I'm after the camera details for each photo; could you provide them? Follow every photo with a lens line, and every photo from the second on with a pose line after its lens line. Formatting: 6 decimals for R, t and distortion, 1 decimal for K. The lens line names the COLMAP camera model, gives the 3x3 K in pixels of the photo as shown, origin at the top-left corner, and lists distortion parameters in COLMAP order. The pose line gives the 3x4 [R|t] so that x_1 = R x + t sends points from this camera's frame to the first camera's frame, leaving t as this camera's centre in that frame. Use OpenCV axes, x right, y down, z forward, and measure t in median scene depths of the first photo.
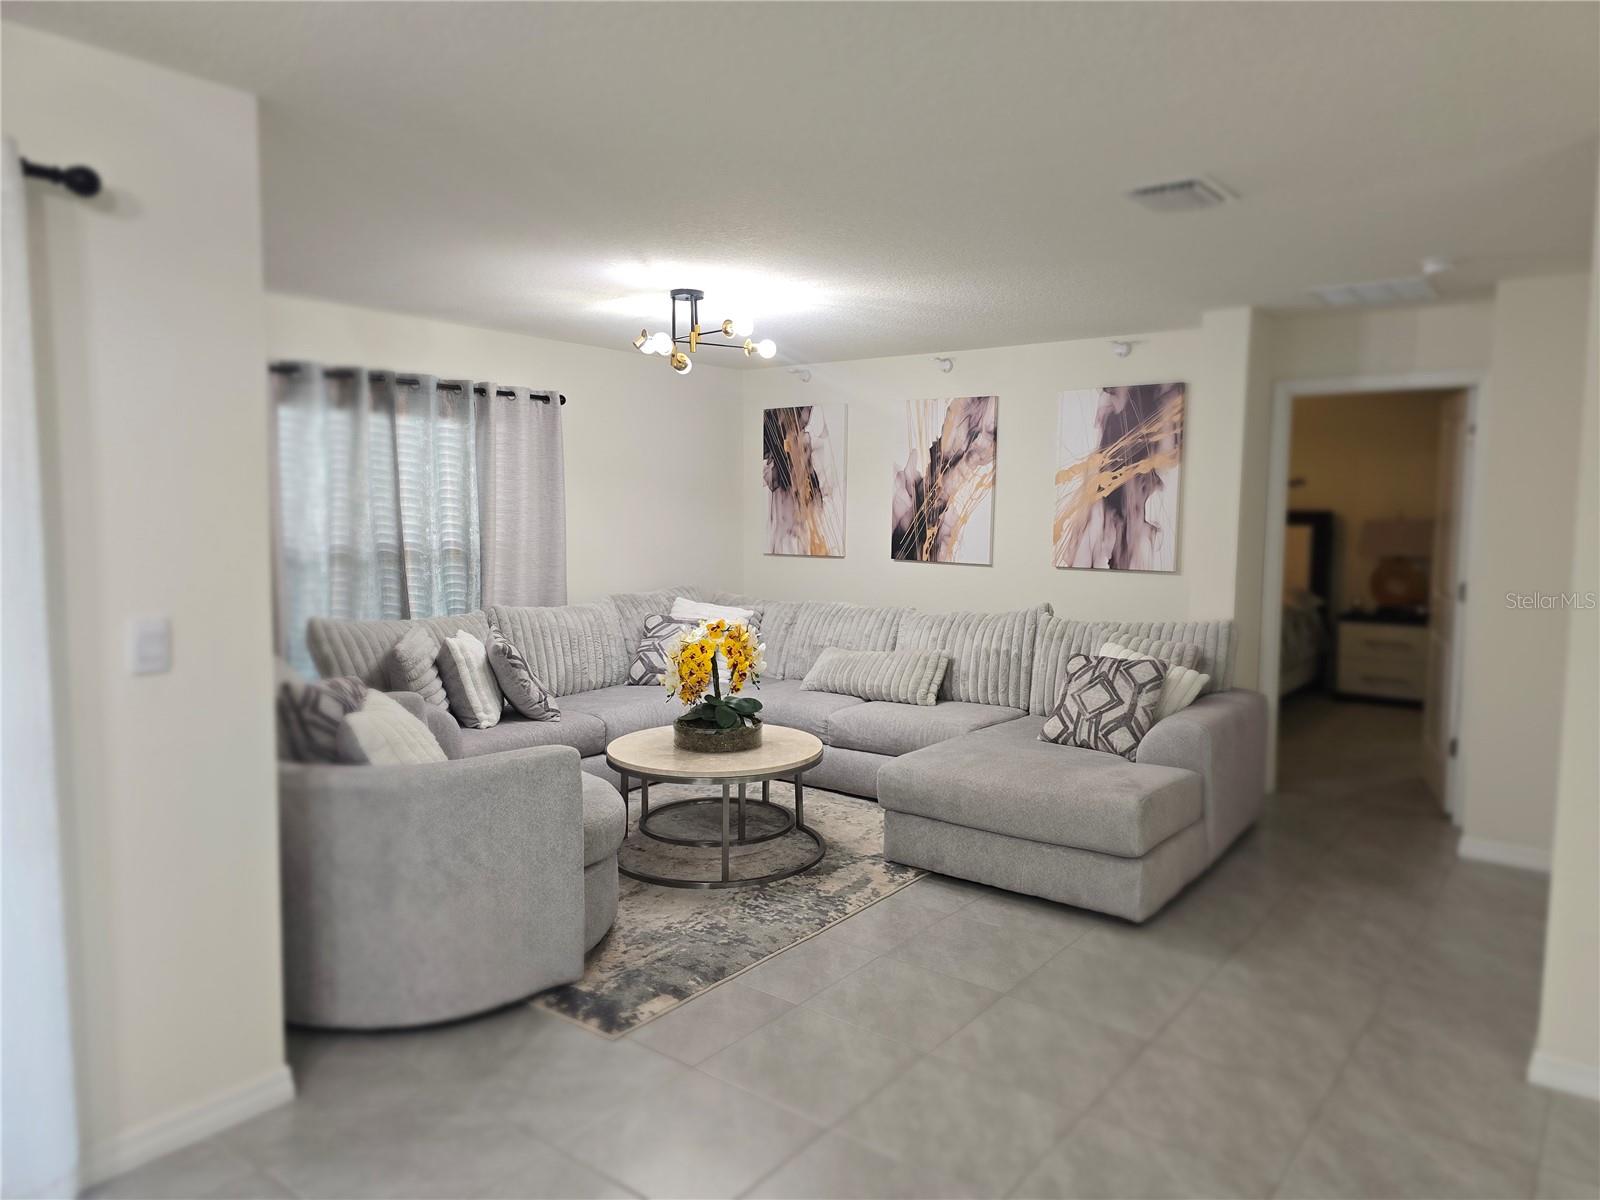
lens RADIAL K [[1056.4, 0, 808.2], [0, 1056.4, 587.1], [0, 0, 1]] dist [0.132215, -0.185721]
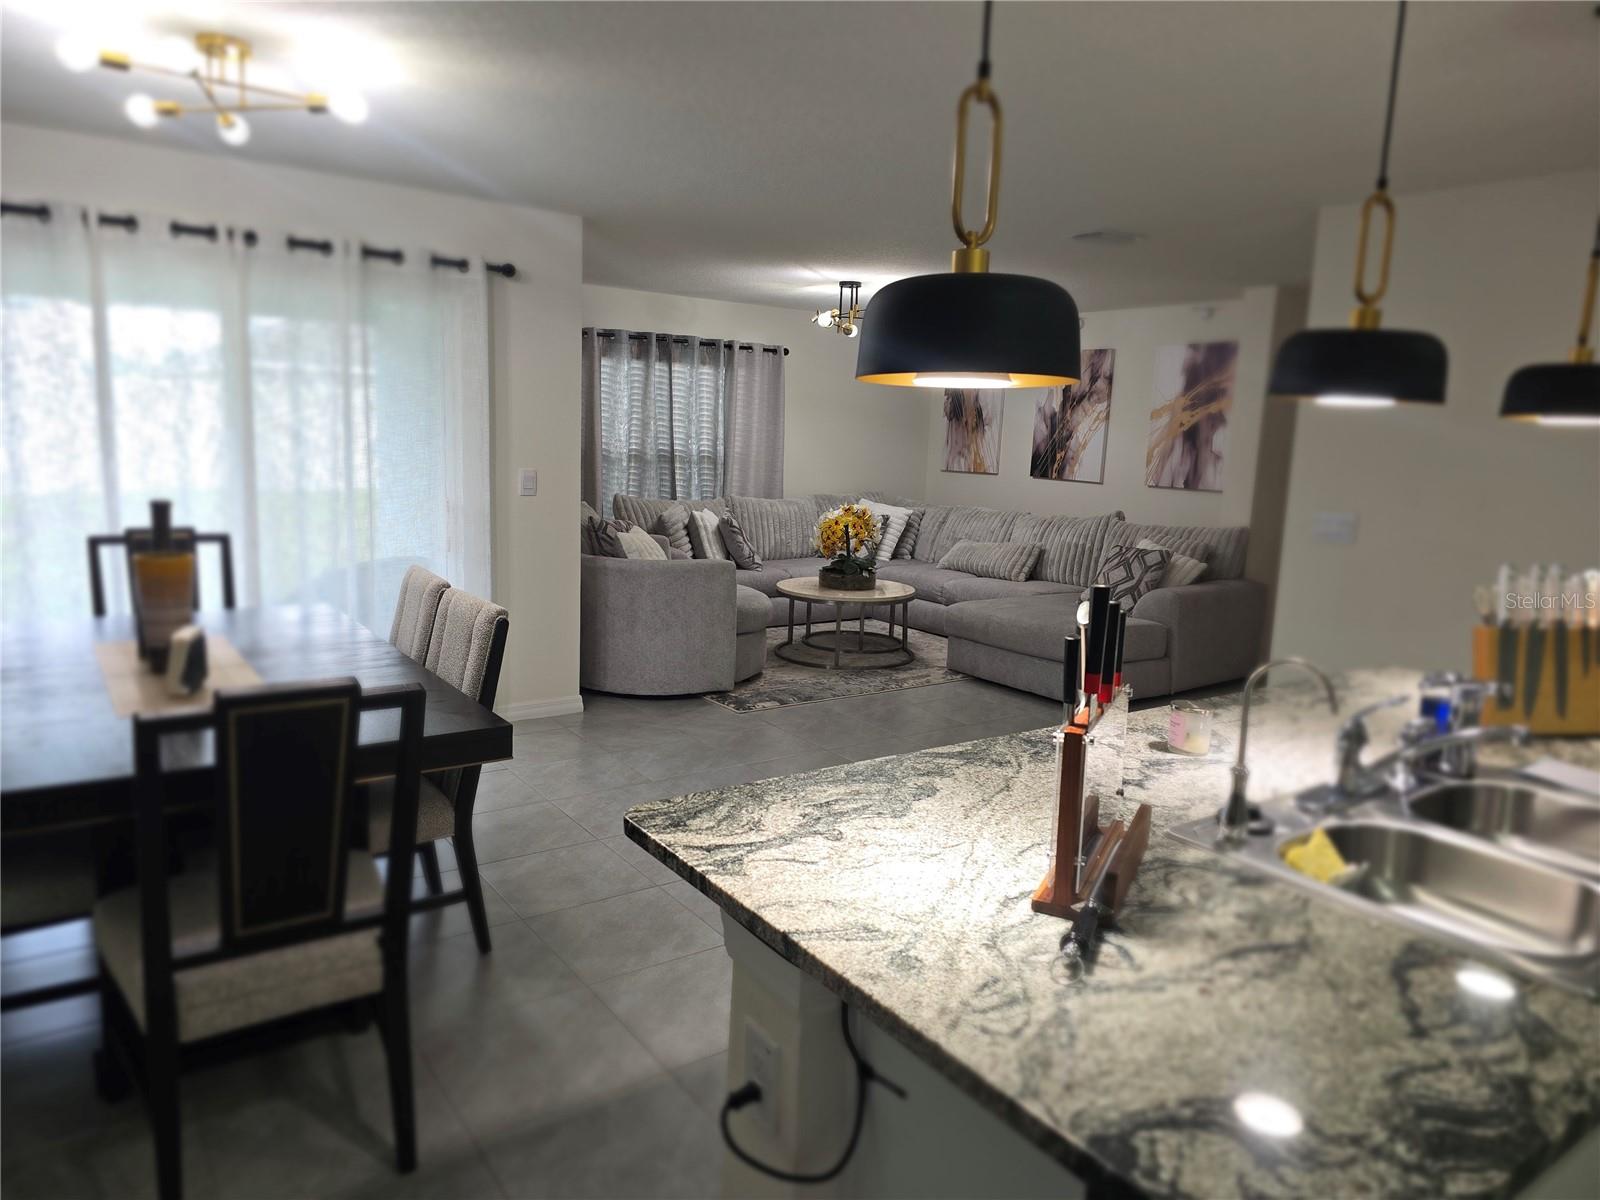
lens RADIAL K [[1056.4, 0, 808.2], [0, 1056.4, 587.1], [0, 0, 1]] dist [0.132215, -0.185721]
pose [[0.957911, 0.070160, -0.278360, 0.233854], [-0.051583, 0.995959, 0.073518, 0.032405], [0.282393, -0.056065, 0.957659, -0.390673]]
